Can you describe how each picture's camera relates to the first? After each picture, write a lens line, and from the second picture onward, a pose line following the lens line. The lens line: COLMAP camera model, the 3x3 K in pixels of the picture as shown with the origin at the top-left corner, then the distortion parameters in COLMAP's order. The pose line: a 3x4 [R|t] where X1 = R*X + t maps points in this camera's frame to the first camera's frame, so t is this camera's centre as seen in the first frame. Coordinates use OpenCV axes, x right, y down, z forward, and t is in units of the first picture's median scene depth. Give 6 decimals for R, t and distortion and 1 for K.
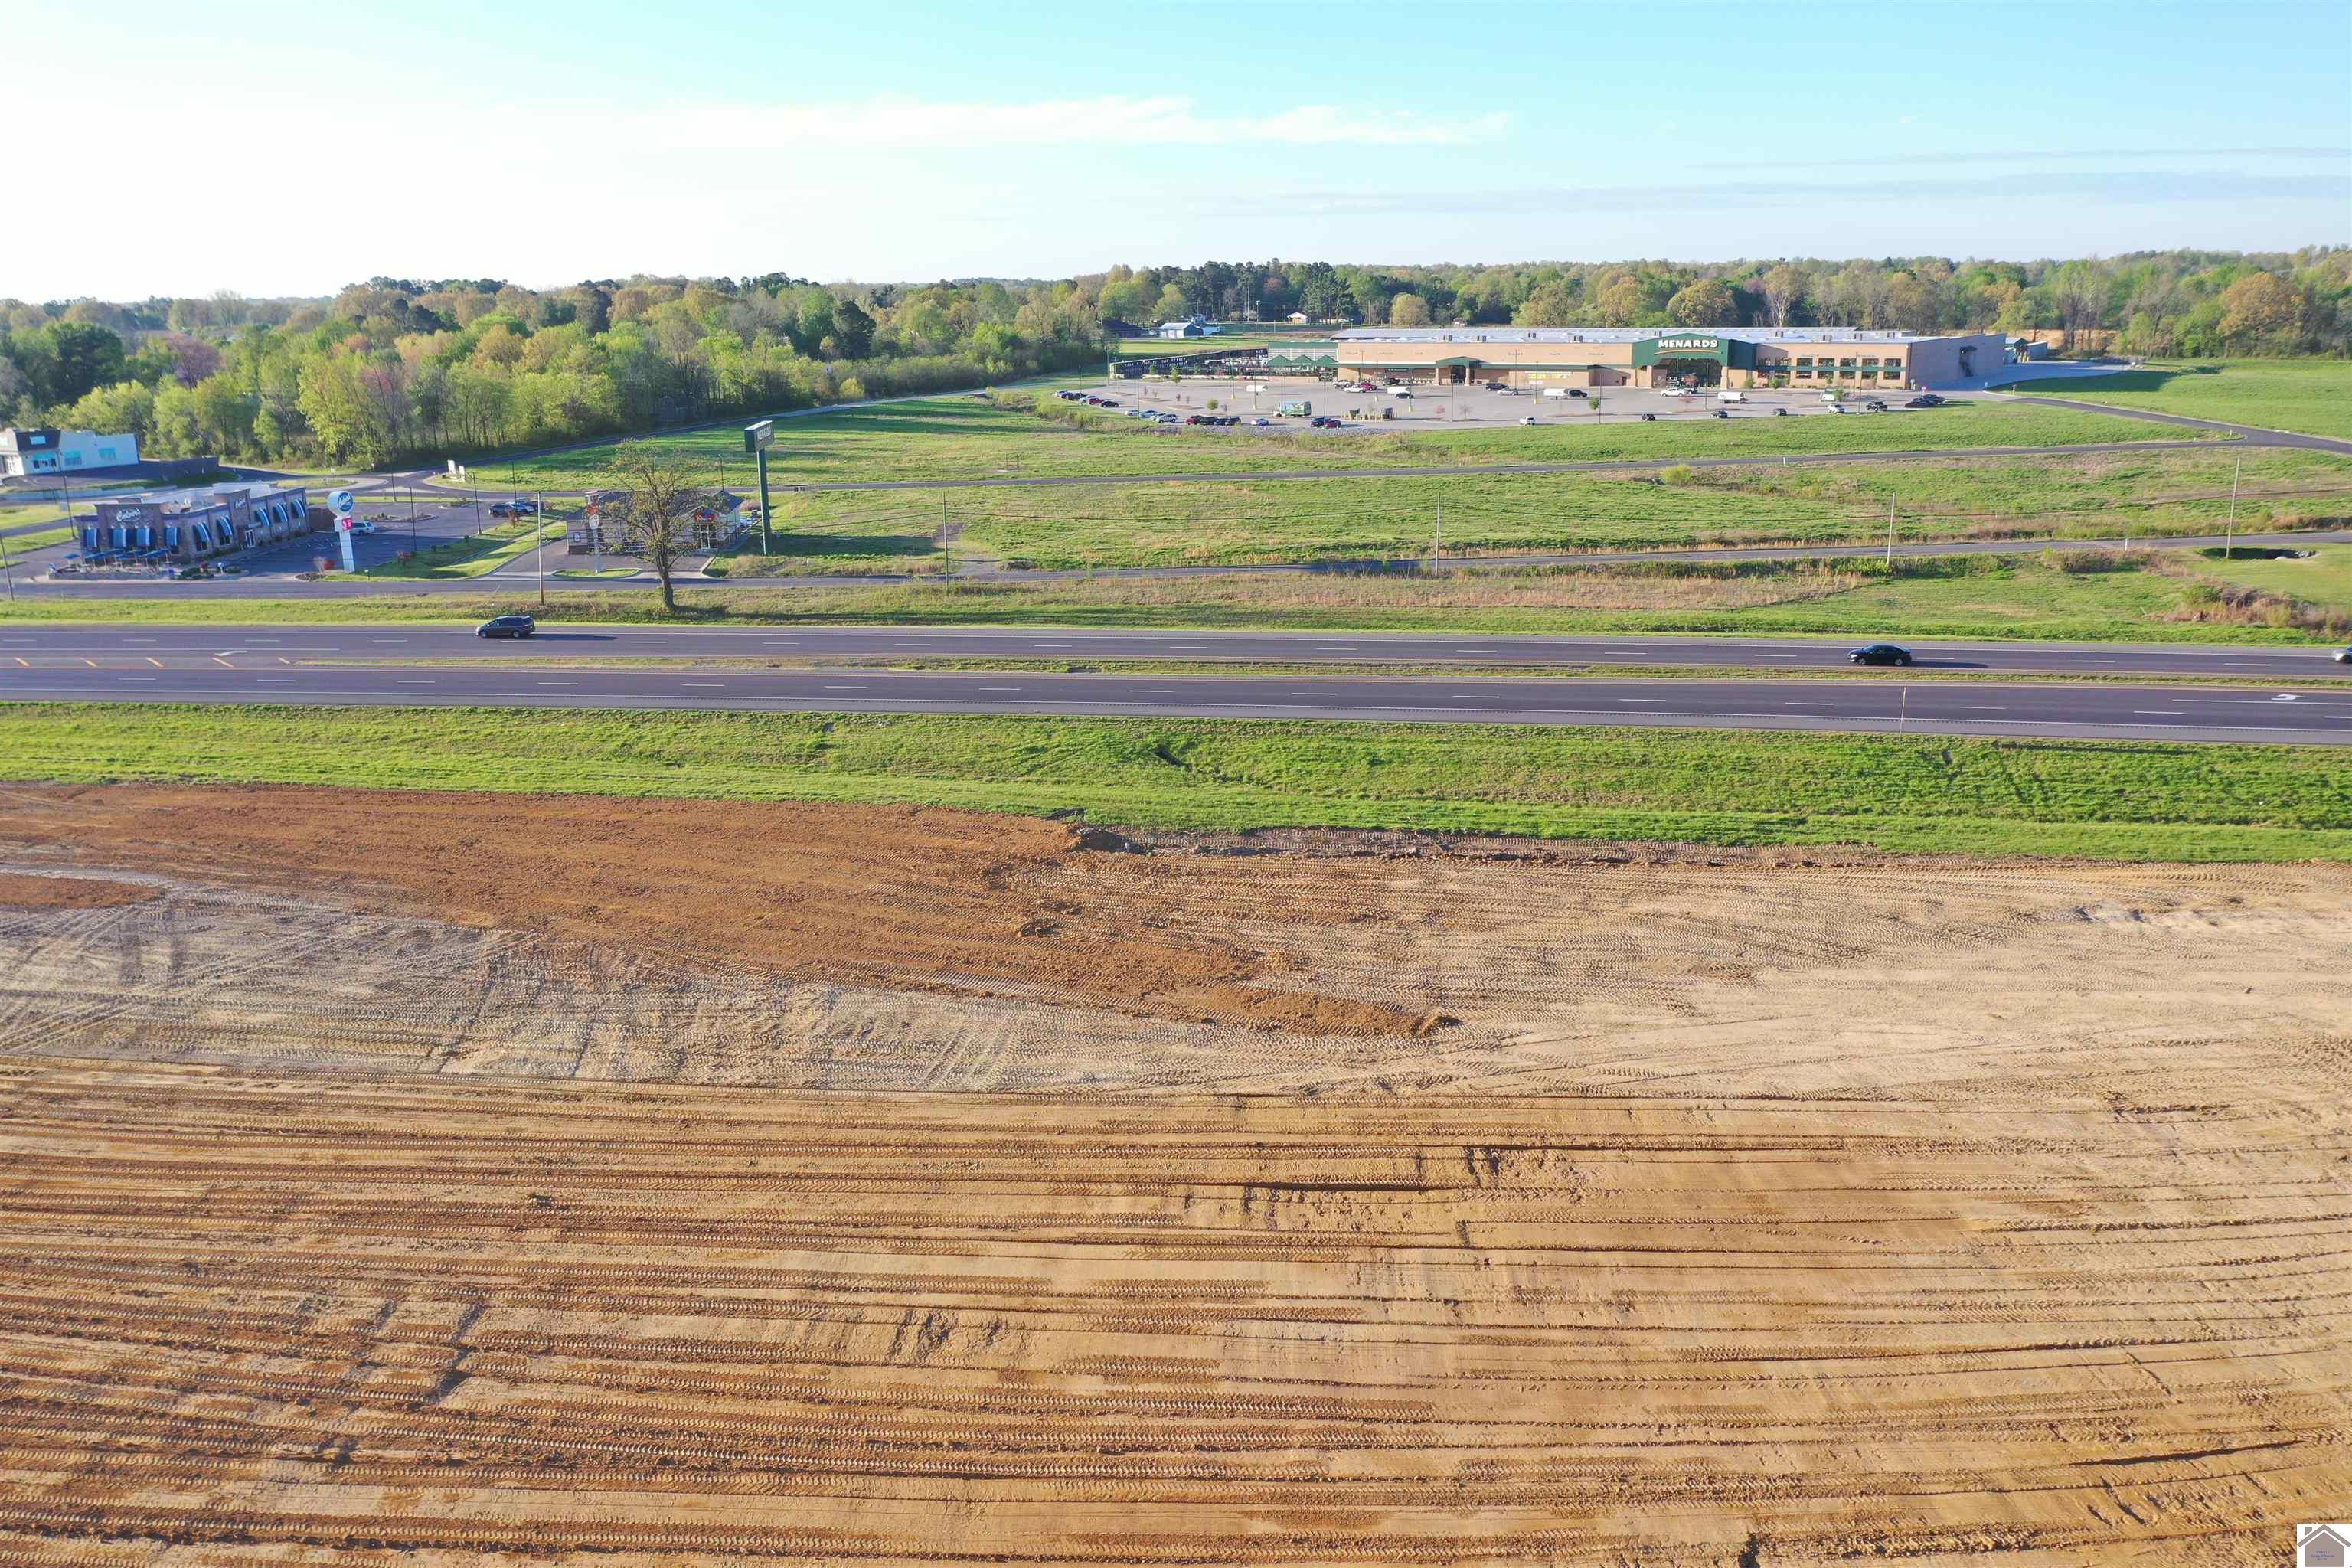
lens RADIAL K [[1842.1, 0, 1183.5], [0, 1842.1, 778.1], [0, 0, 1]] dist [-0.020625, -0.004682]
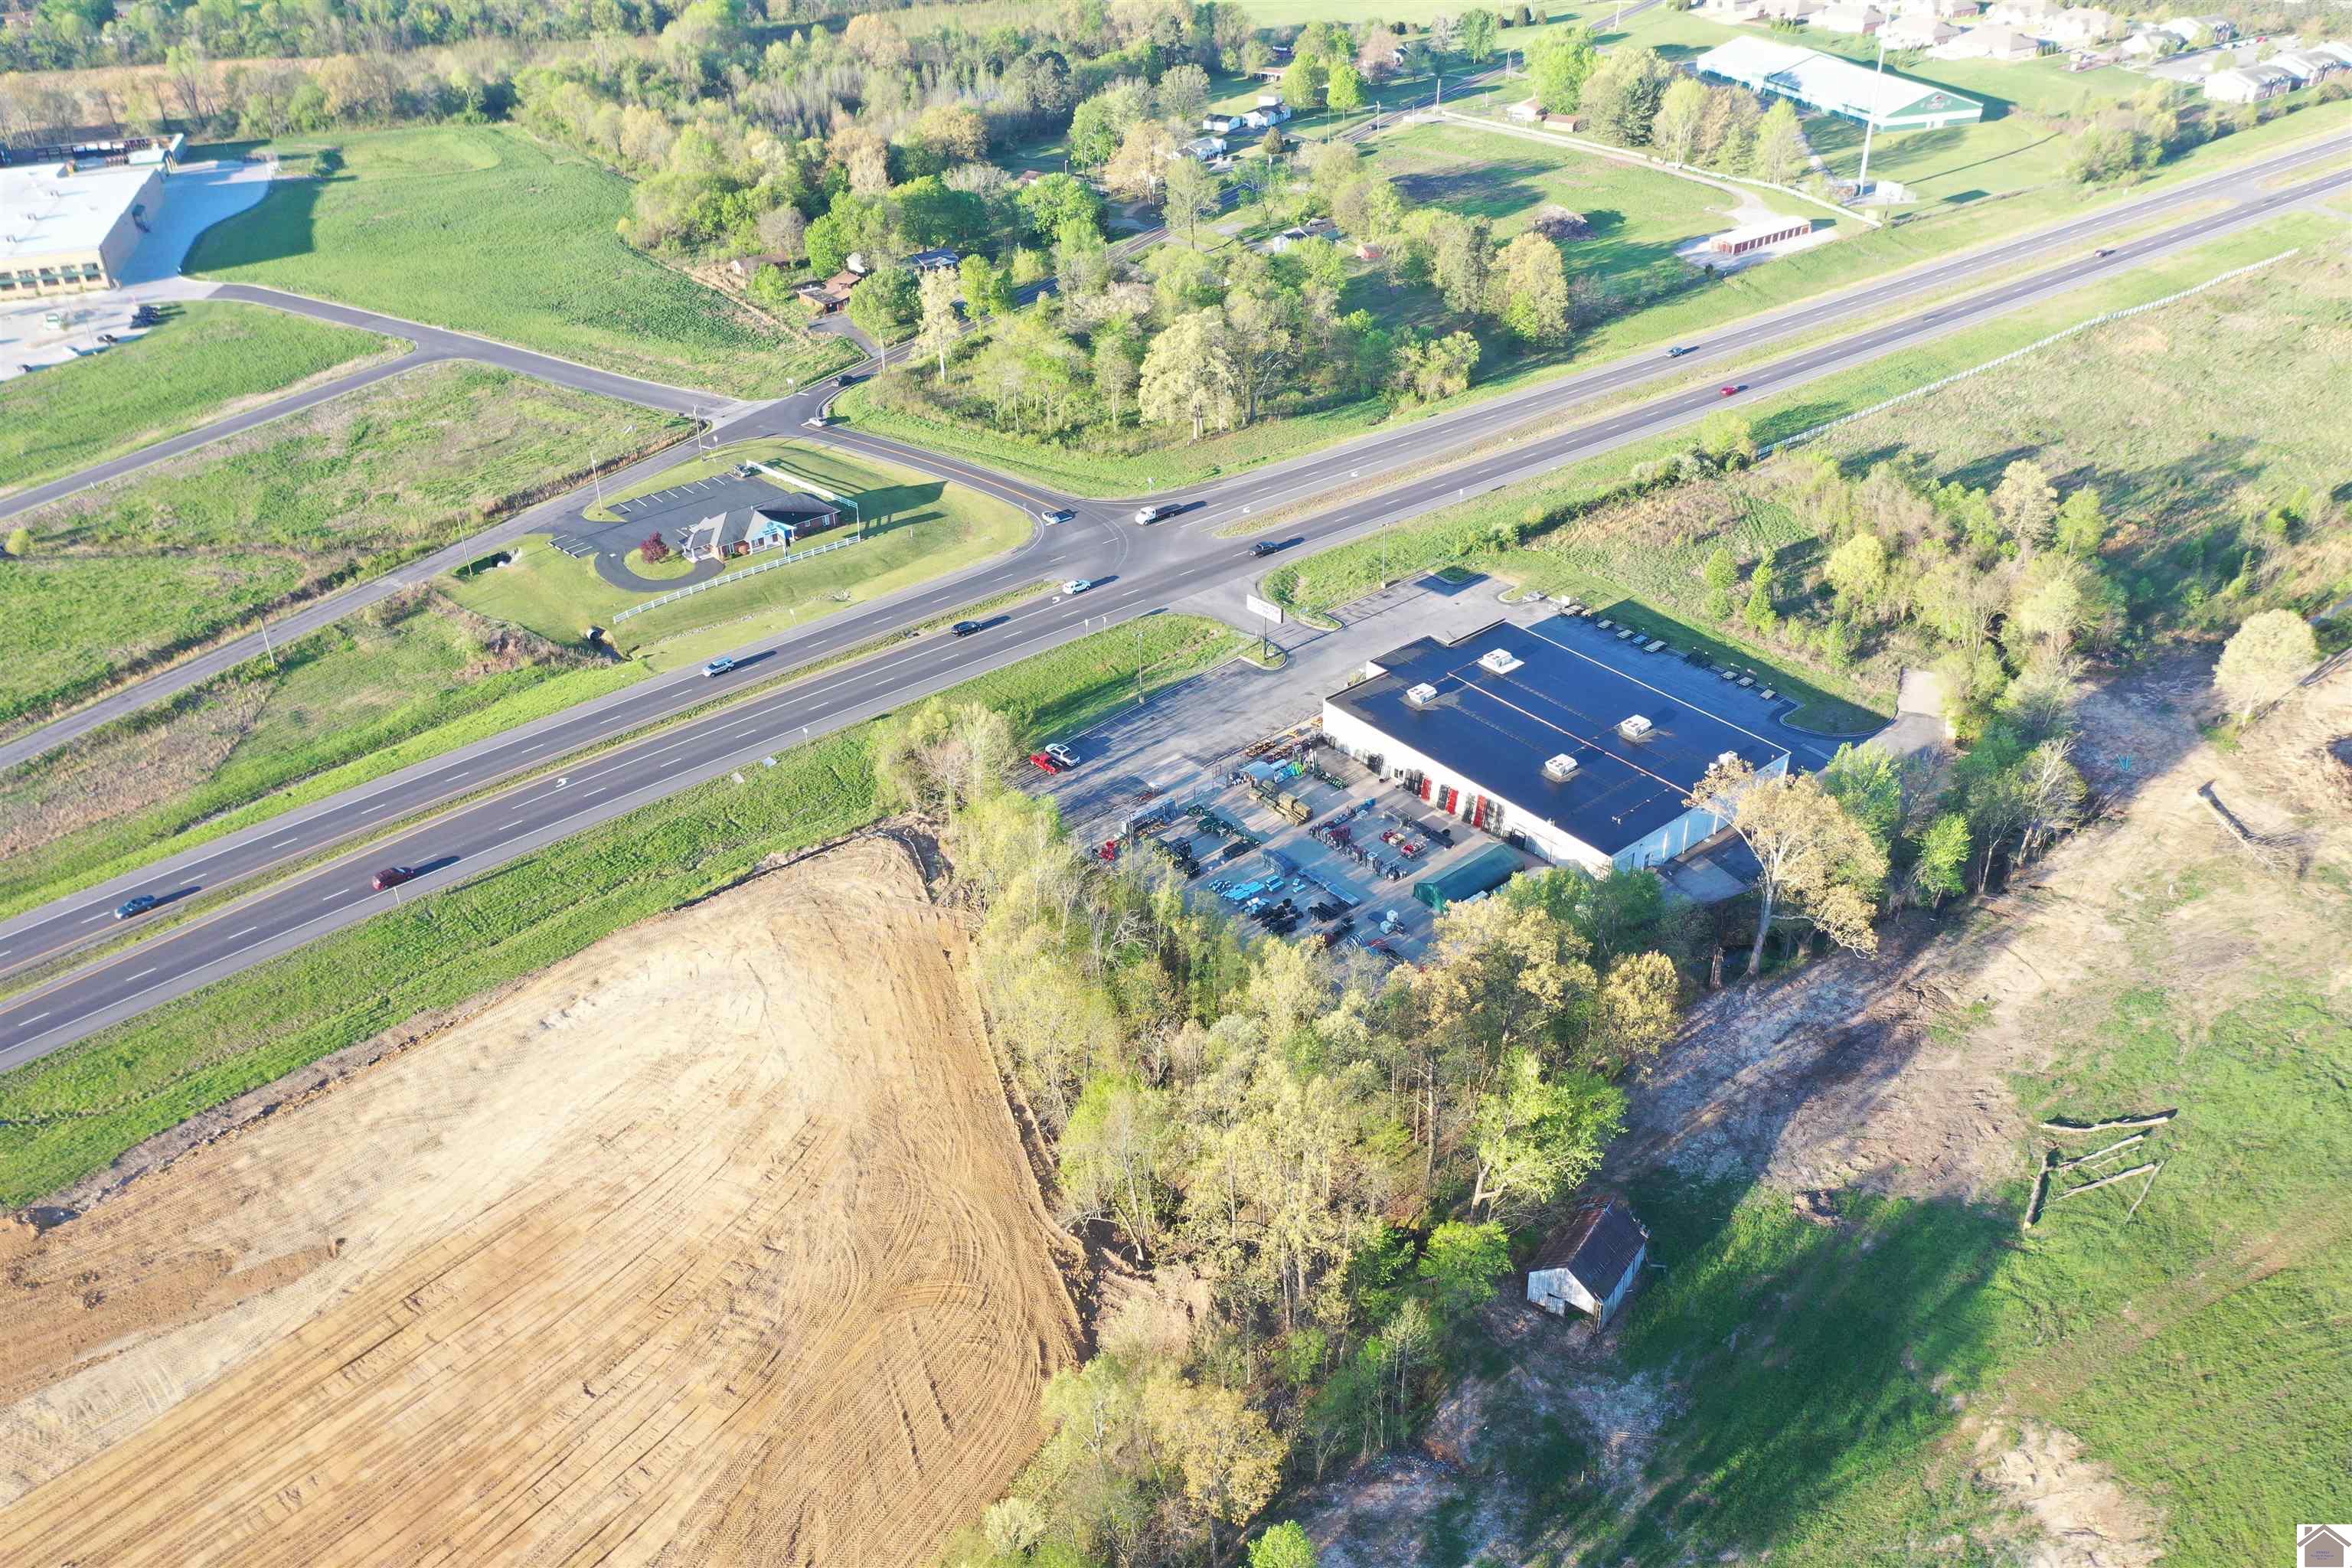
lens RADIAL K [[1842.1, 0, 1183.5], [0, 1842.1, 778.1], [0, 0, 1]] dist [-0.020625, -0.004682]
pose [[0.596413, -0.406005, 0.692424, -0.510758], [0.213270, 0.911791, 0.350933, -0.863228], [-0.773826, -0.061627, 0.630393, -1.075417]]
